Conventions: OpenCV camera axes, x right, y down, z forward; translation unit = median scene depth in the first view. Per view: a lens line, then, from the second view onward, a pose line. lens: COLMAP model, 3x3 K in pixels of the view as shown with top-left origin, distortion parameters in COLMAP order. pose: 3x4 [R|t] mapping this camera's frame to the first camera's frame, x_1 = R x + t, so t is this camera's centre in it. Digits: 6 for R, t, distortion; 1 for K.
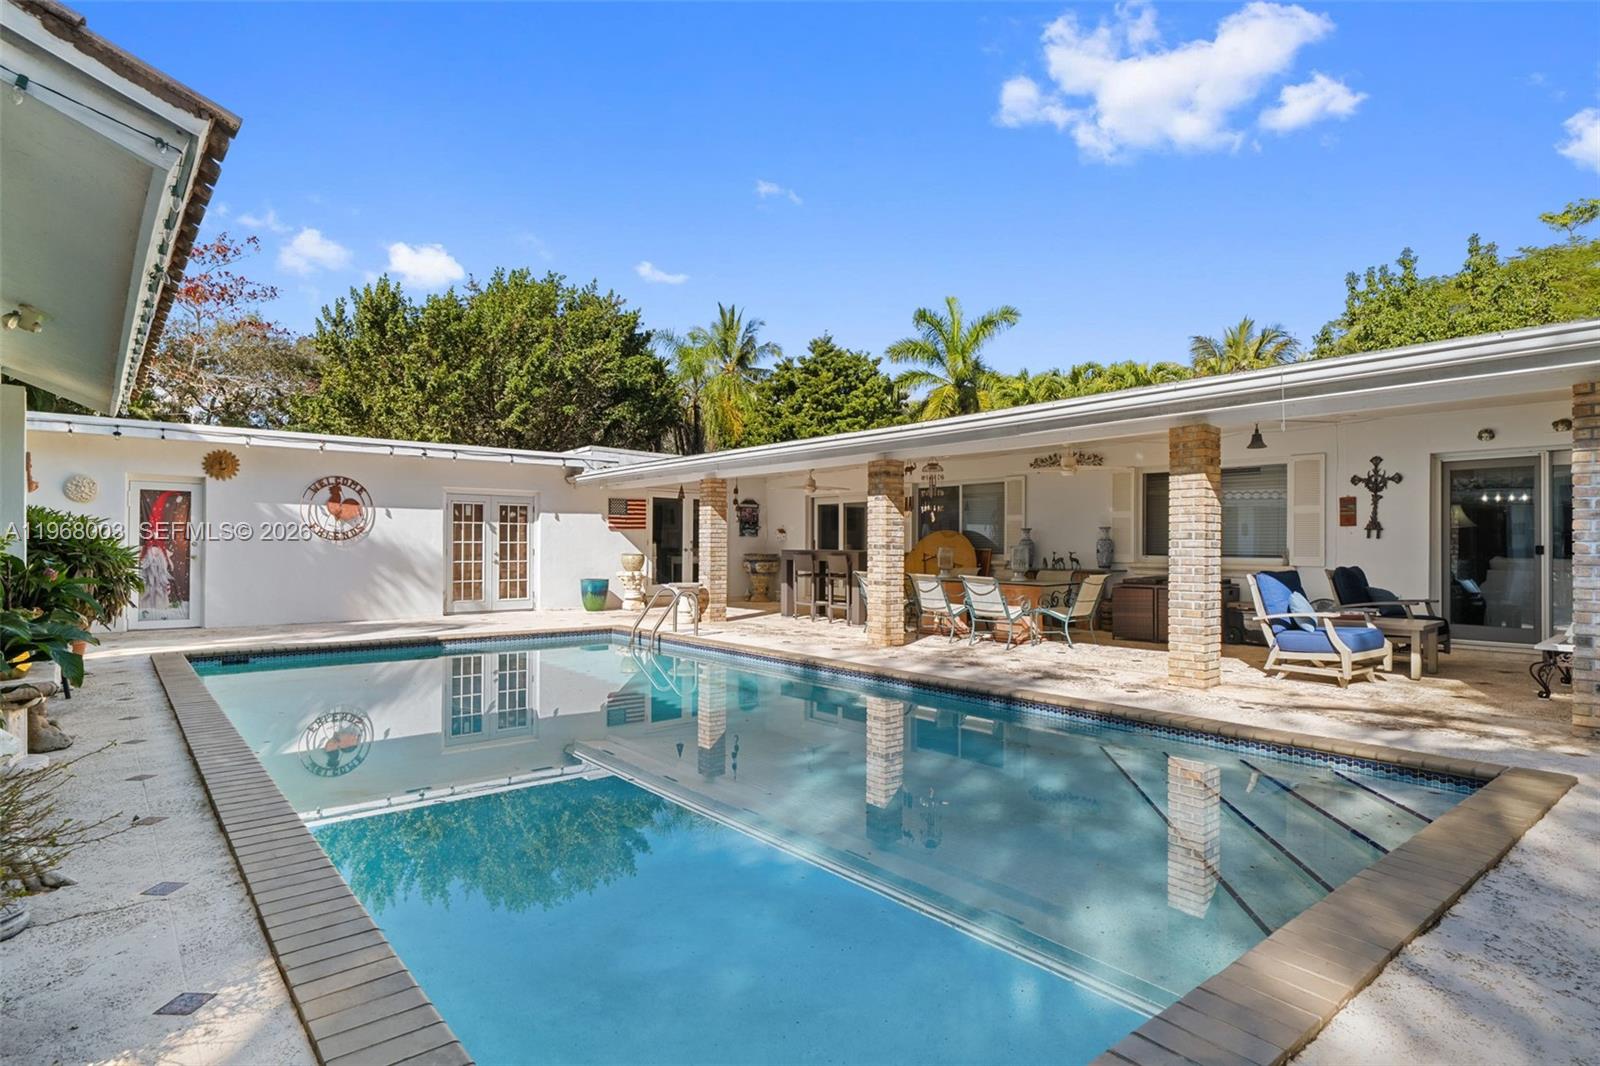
lens RADIAL K [[829.5, 0, 804.2], [0, 829.5, 547.4], [0, 0, 1]] dist [0.004716, -0.001439]
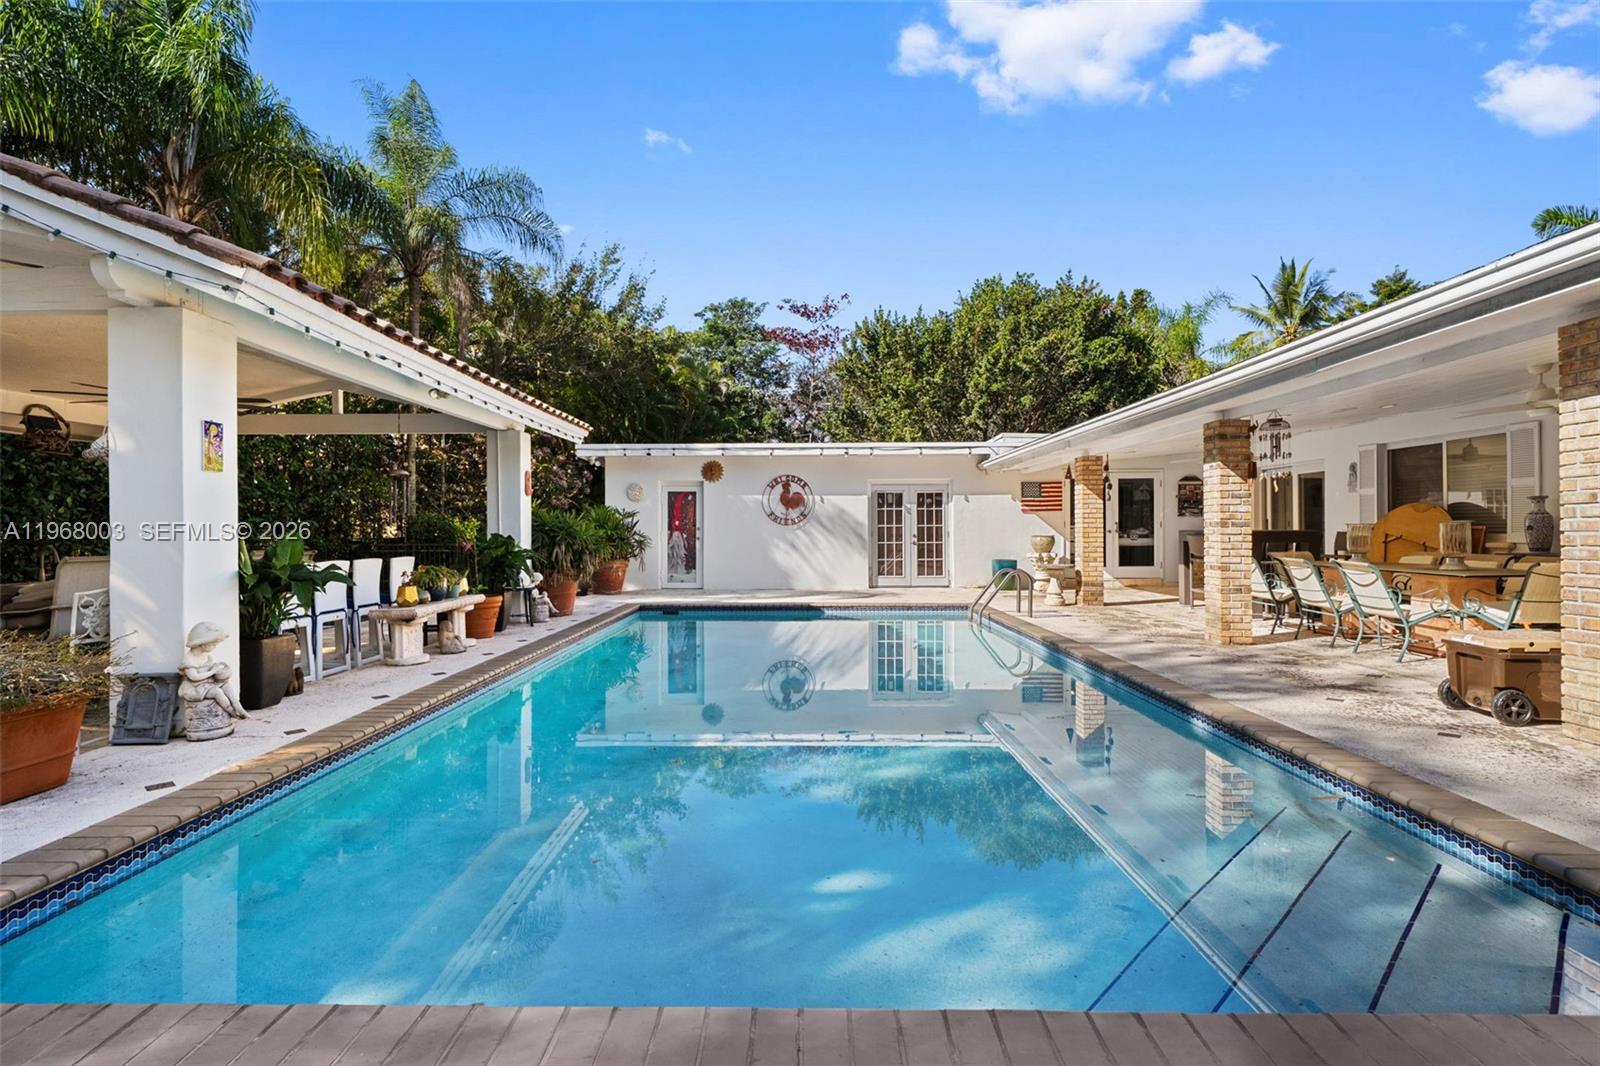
lens RADIAL K [[774.1, 0, 802.6], [0, 774.1, 528.0], [0, 0, 1]] dist [-0.000250, 0.001601]
pose [[0.763433, -0.009755, -0.645814, 0.197198], [0.006018, 0.999950, -0.007991, 0.004706], [0.645859, 0.002214, 0.763453, 0.096462]]
